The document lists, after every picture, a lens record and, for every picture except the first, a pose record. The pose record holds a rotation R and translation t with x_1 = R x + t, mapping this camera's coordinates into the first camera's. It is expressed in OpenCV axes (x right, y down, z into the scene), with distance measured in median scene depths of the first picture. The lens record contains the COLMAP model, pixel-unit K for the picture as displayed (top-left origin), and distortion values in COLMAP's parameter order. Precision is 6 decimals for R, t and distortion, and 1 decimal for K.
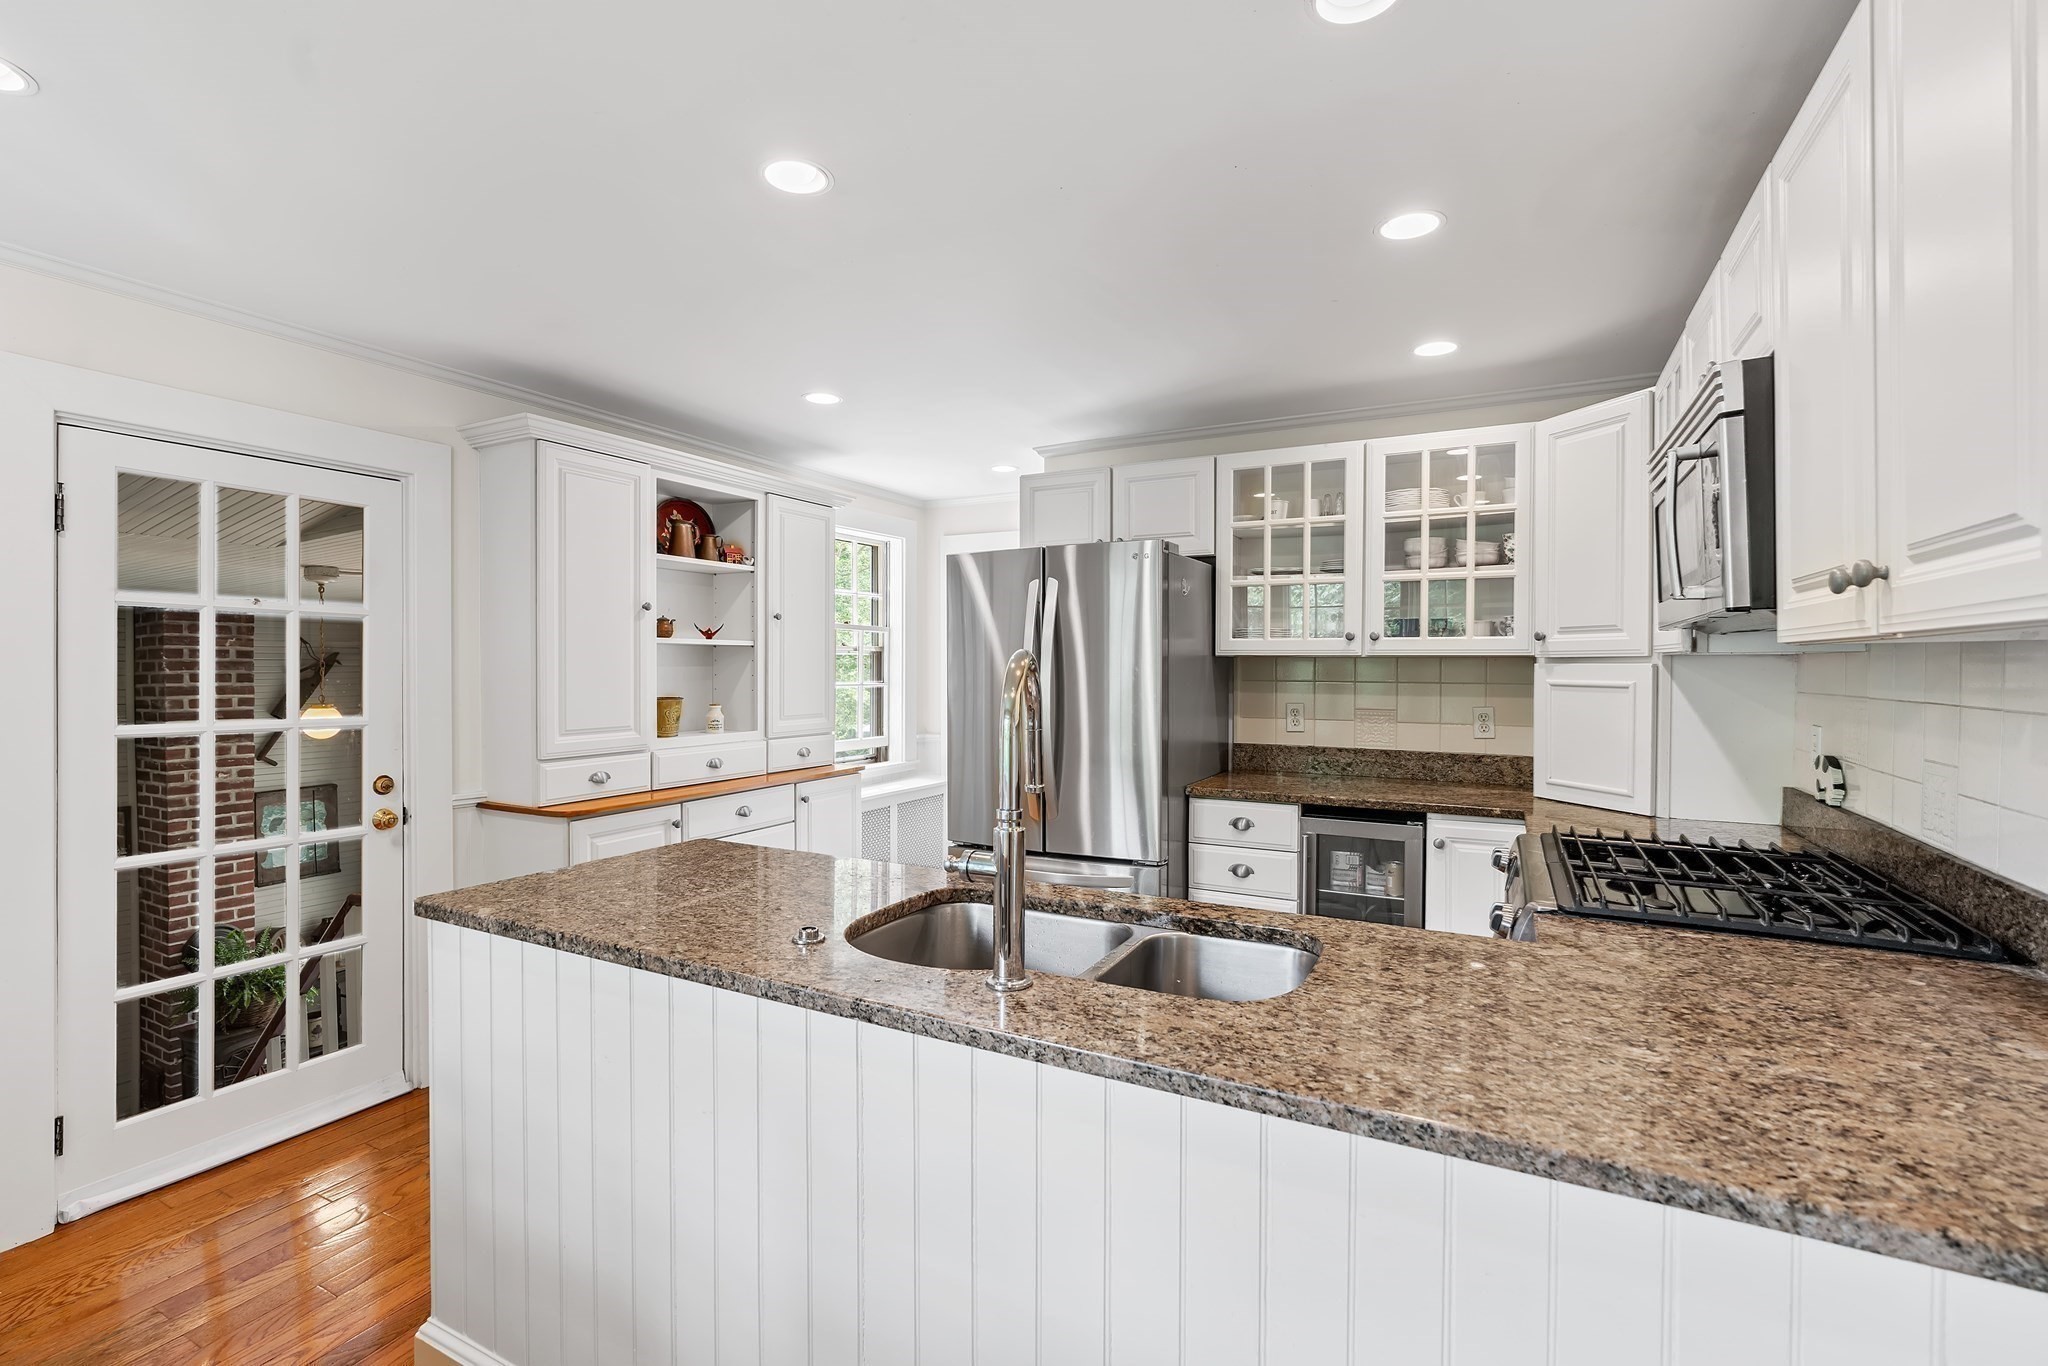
lens RADIAL K [[930.8, 0, 1026.1], [0, 930.8, 678.7], [0, 0, 1]] dist [-0.004889, 0.000665]
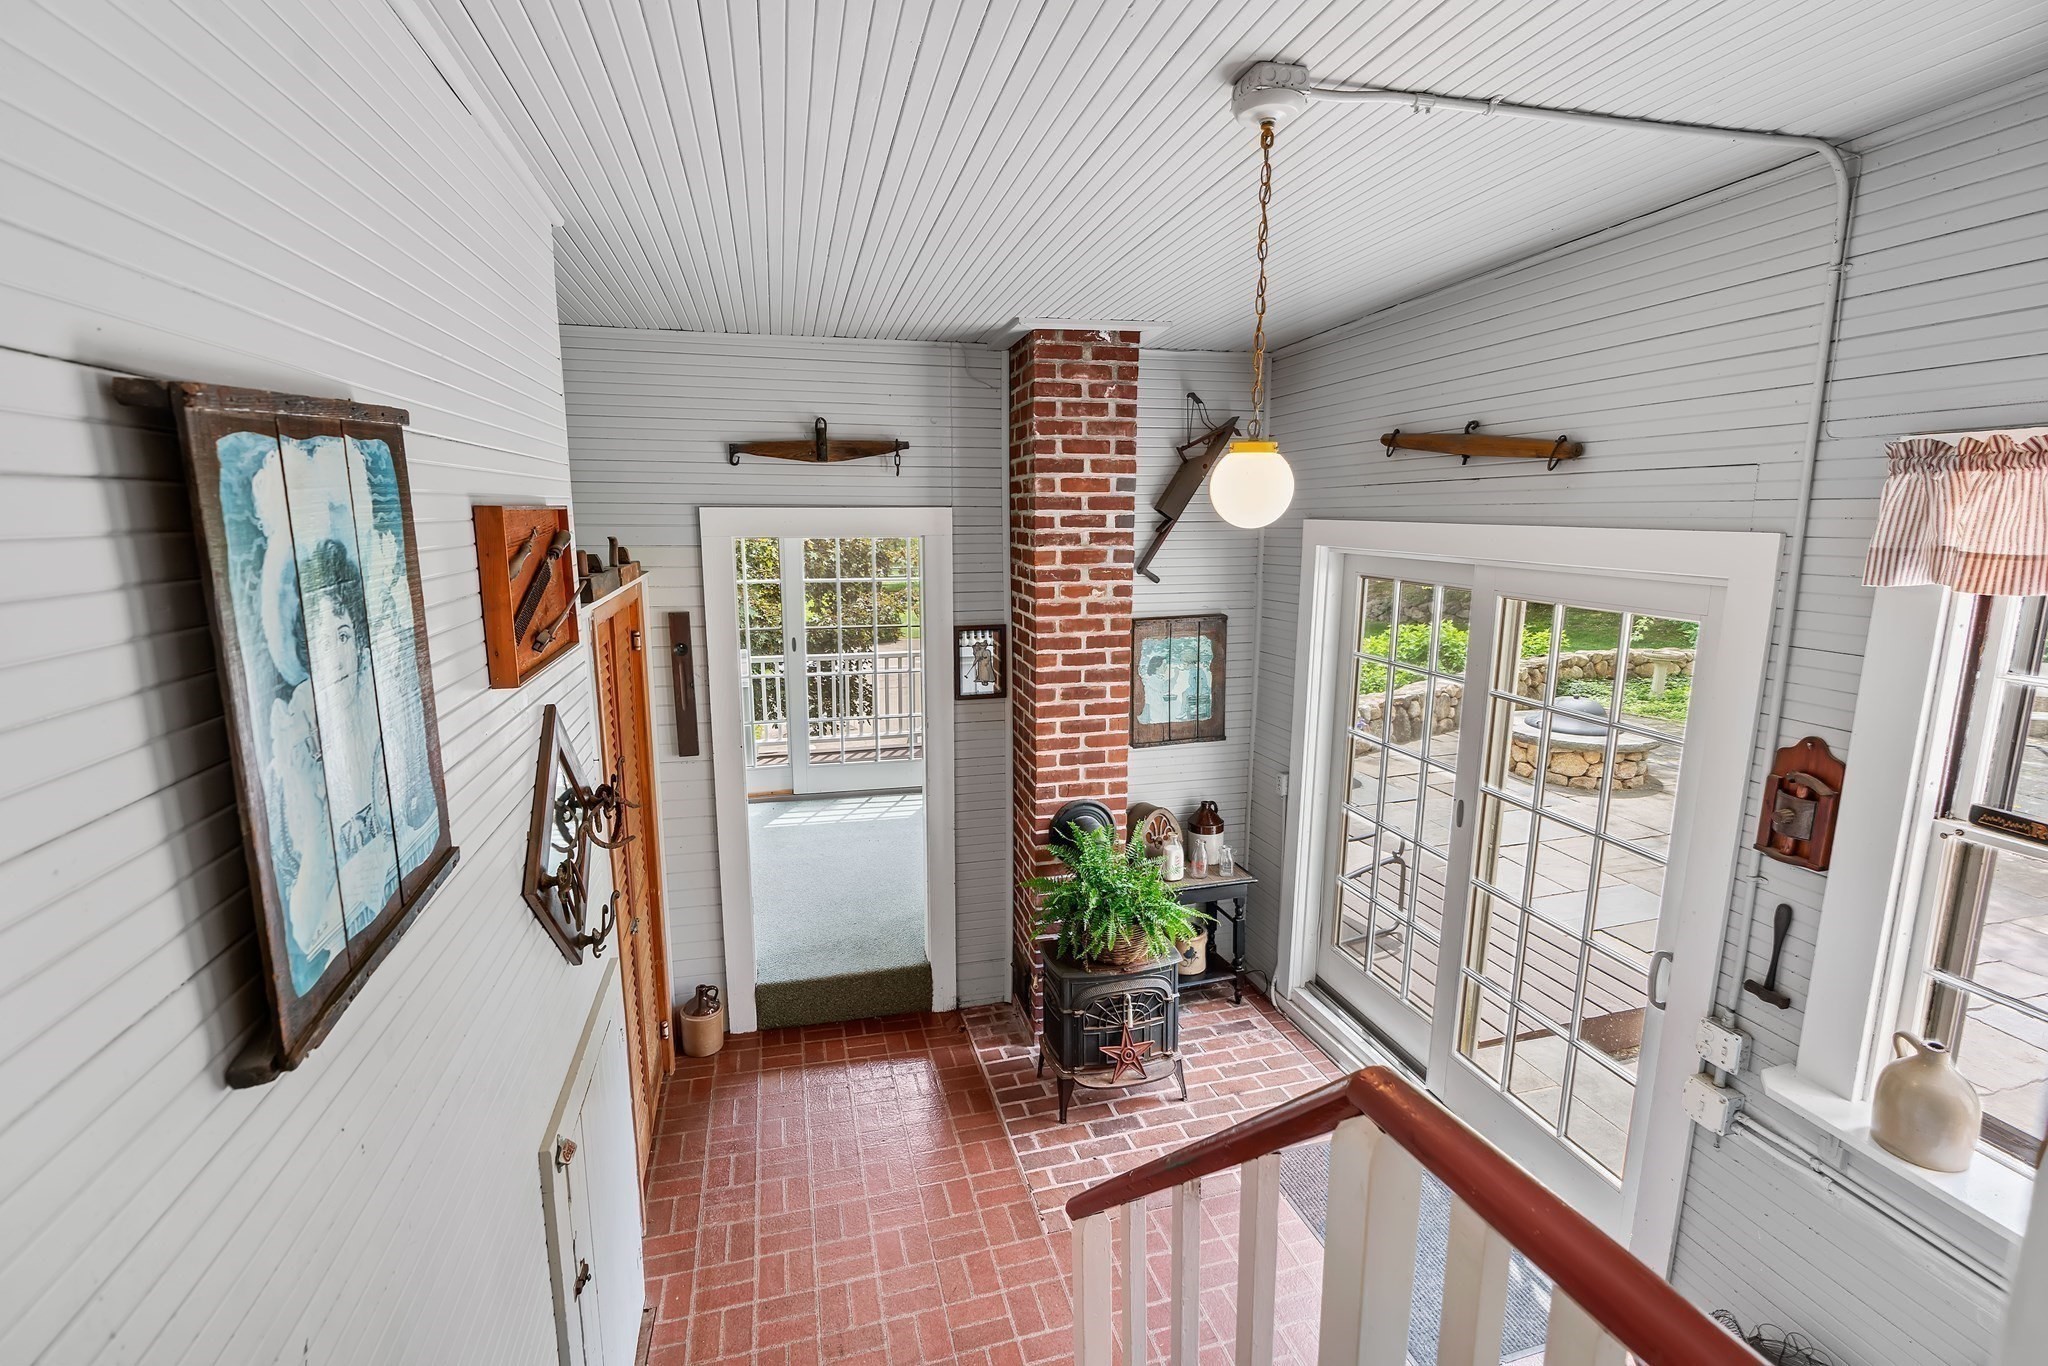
lens RADIAL K [[930.8, 0, 1020.9], [0, 930.8, 678.1], [0, 0, 1]] dist [-0.004889, 0.000665]
pose [[0.677902, 0.134054, -0.722827, -0.392603], [-0.006622, 0.984308, 0.176337, 0.044779], [0.735122, -0.114753, 0.668152, 0.485092]]
